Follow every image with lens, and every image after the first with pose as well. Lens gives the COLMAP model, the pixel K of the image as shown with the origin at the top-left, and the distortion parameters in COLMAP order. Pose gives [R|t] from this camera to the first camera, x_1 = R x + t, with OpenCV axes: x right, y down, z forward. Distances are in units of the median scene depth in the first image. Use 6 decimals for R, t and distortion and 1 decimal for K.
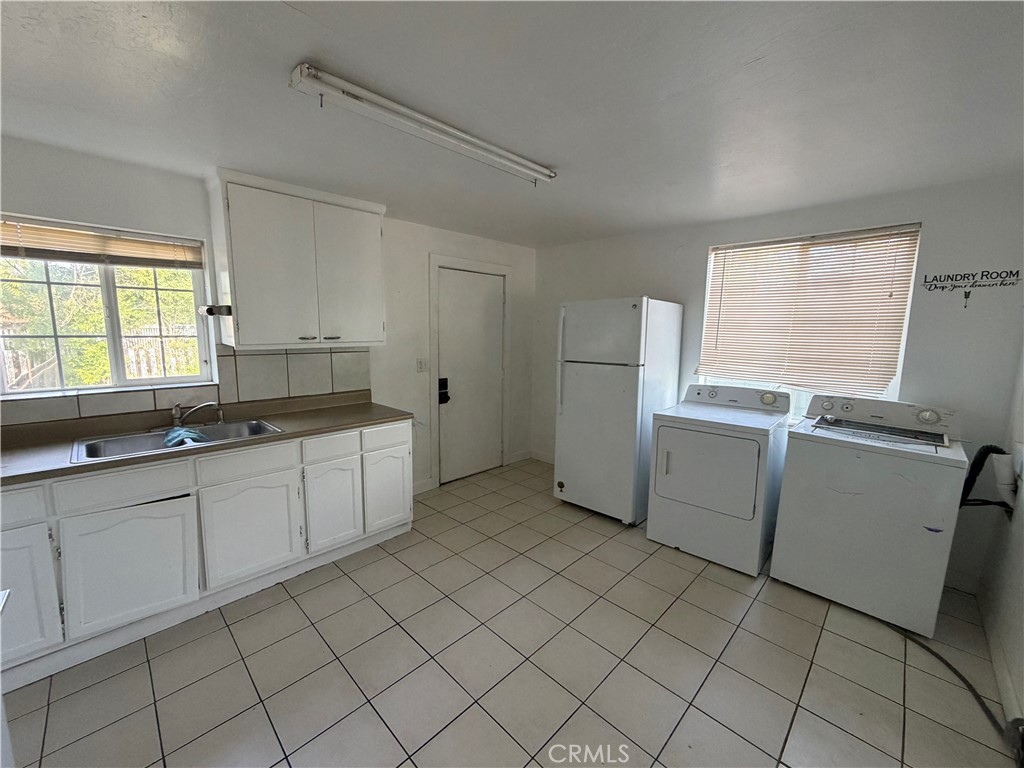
lens RADIAL K [[408.9, 0, 506.4], [0, 408.9, 381.6], [0, 0, 1]] dist [0.001056, -0.000029]
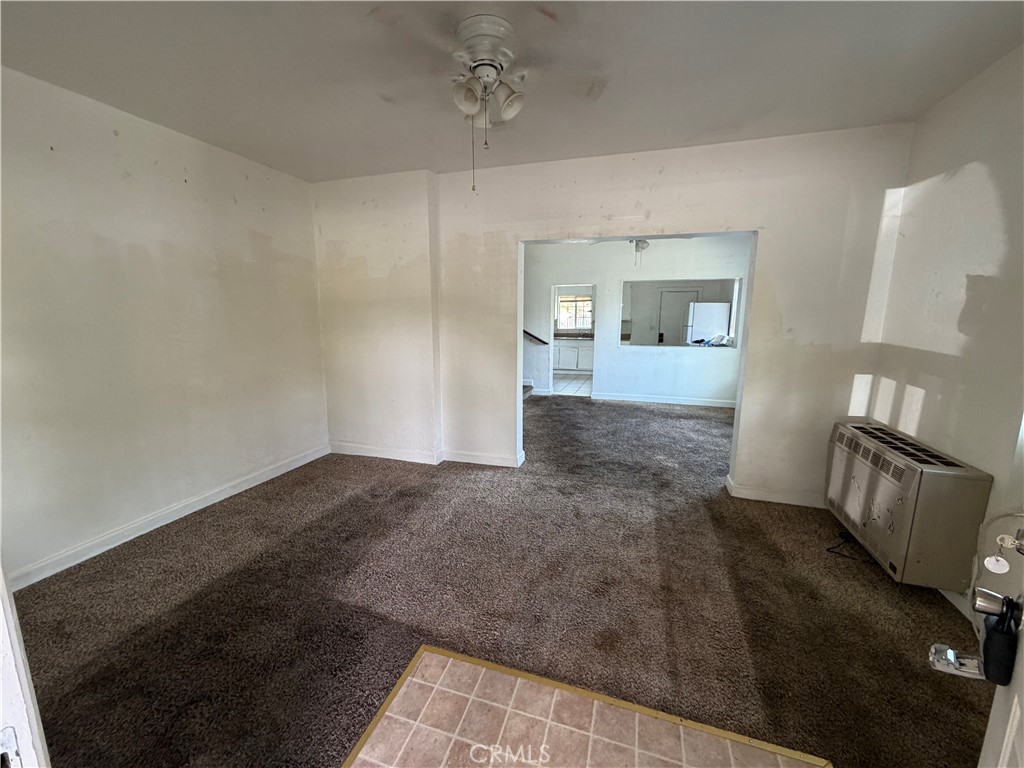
lens RADIAL K [[408.9, 0, 506.4], [0, 408.9, 381.6], [0, 0, 1]] dist [0.001056, -0.000029]
pose [[0.447830, 0.132765, -0.884207, 2.642558], [-0.103661, 0.989955, 0.096141, 0.225014], [0.888089, 0.048603, 0.457094, -1.628385]]
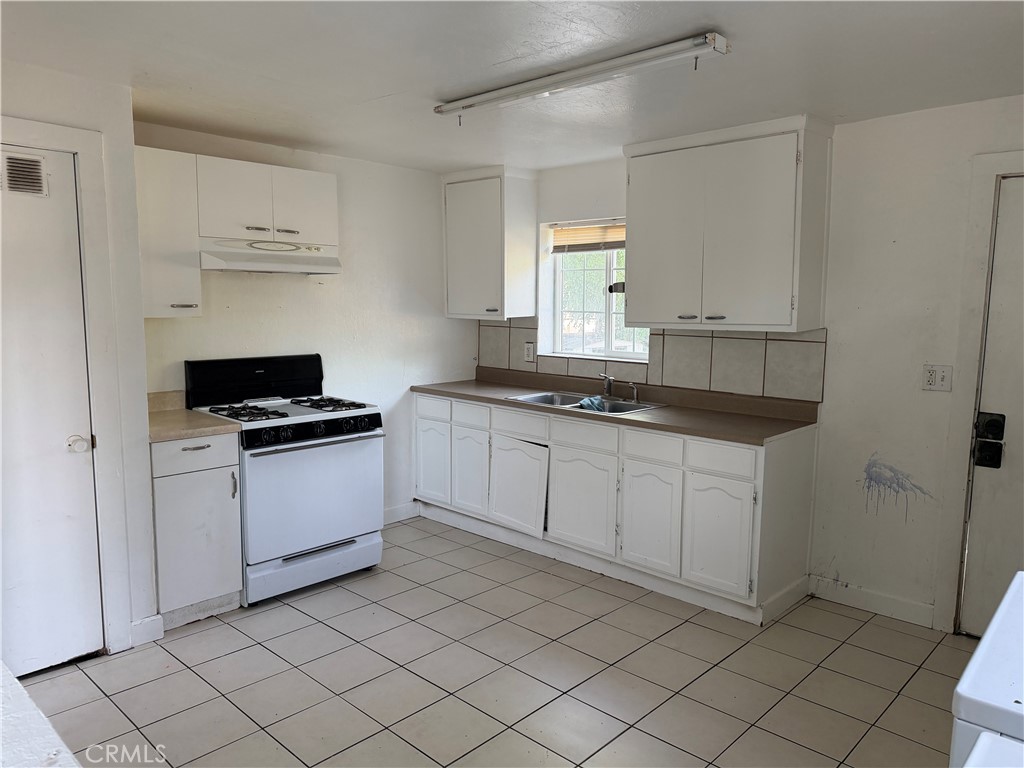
lens RADIAL K [[716.3, 0, 512.0], [0, 716.3, 384.0], [0, 0, 1]] dist [0.003955, -0.001558]
pose [[0.020352, 0.109492, -0.993779, 0.946683], [-0.135074, 0.985173, 0.105777, -0.078845], [0.990626, 0.132081, 0.034840, 0.620930]]
